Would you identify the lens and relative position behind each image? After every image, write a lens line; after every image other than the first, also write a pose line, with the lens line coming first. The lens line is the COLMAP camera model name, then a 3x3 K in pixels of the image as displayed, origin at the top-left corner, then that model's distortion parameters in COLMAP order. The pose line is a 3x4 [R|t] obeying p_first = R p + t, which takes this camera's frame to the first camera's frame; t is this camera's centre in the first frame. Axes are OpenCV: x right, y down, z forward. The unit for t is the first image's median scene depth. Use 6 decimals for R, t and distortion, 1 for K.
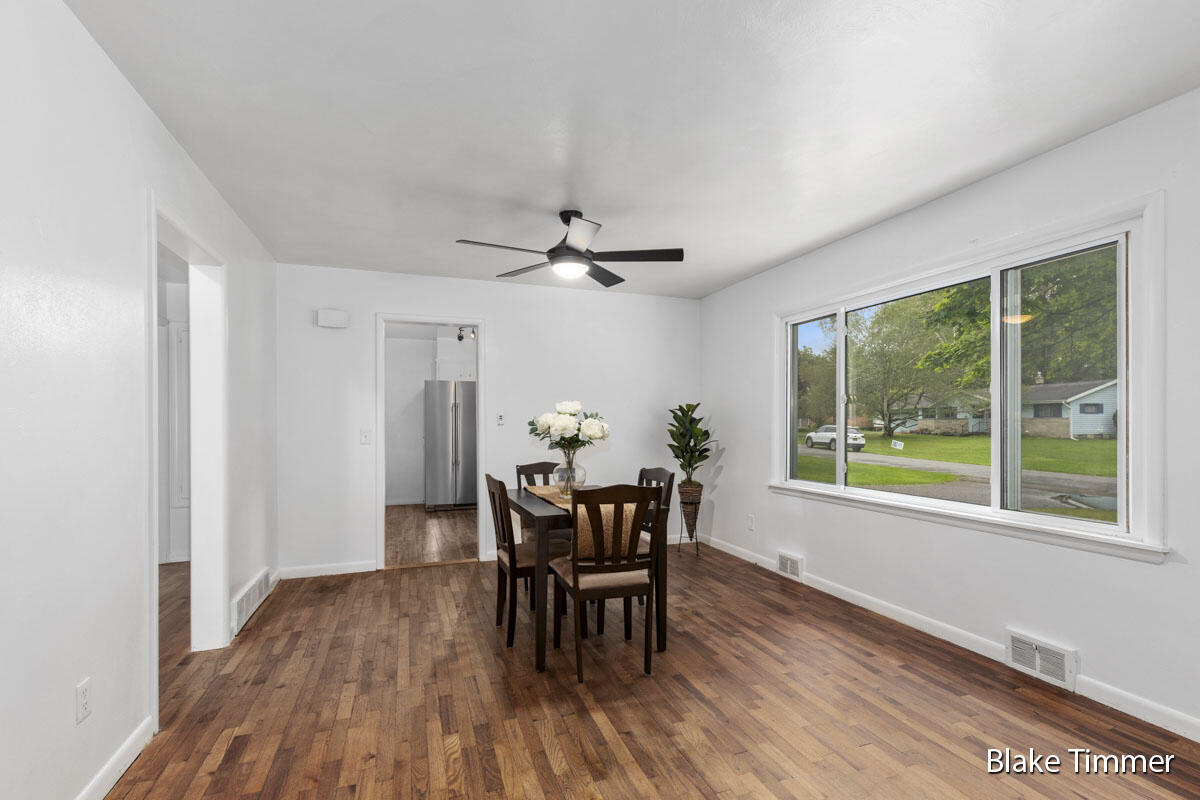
lens RADIAL K [[535.7, 0, 604.6], [0, 535.7, 430.4], [0, 0, 1]] dist [0.012782, -0.001141]
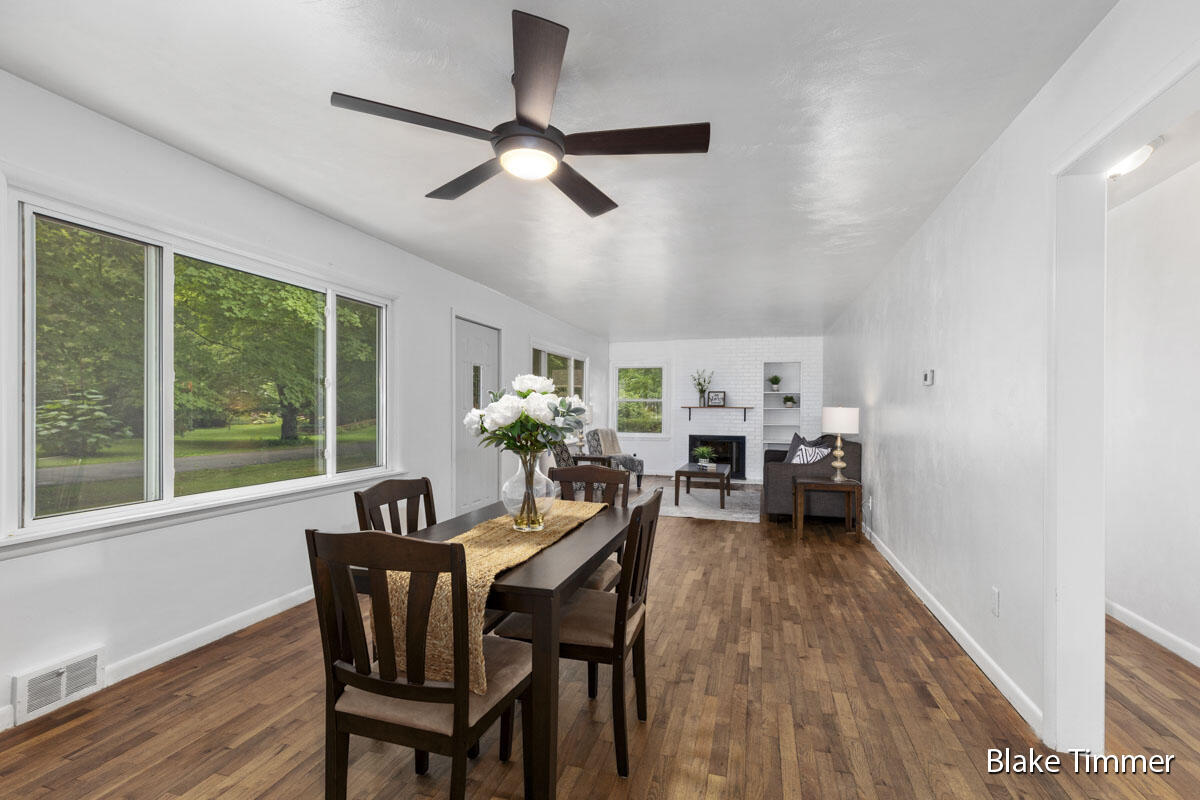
lens RADIAL K [[535.7, 0, 603.3], [0, 535.7, 402.1], [0, 0, 1]] dist [0.012782, -0.001141]
pose [[-0.802646, 0.005276, 0.596433, -0.662887], [0.004558, 0.999986, -0.002711, -0.025721], [-0.596439, 0.000543, -0.802659, 1.879398]]
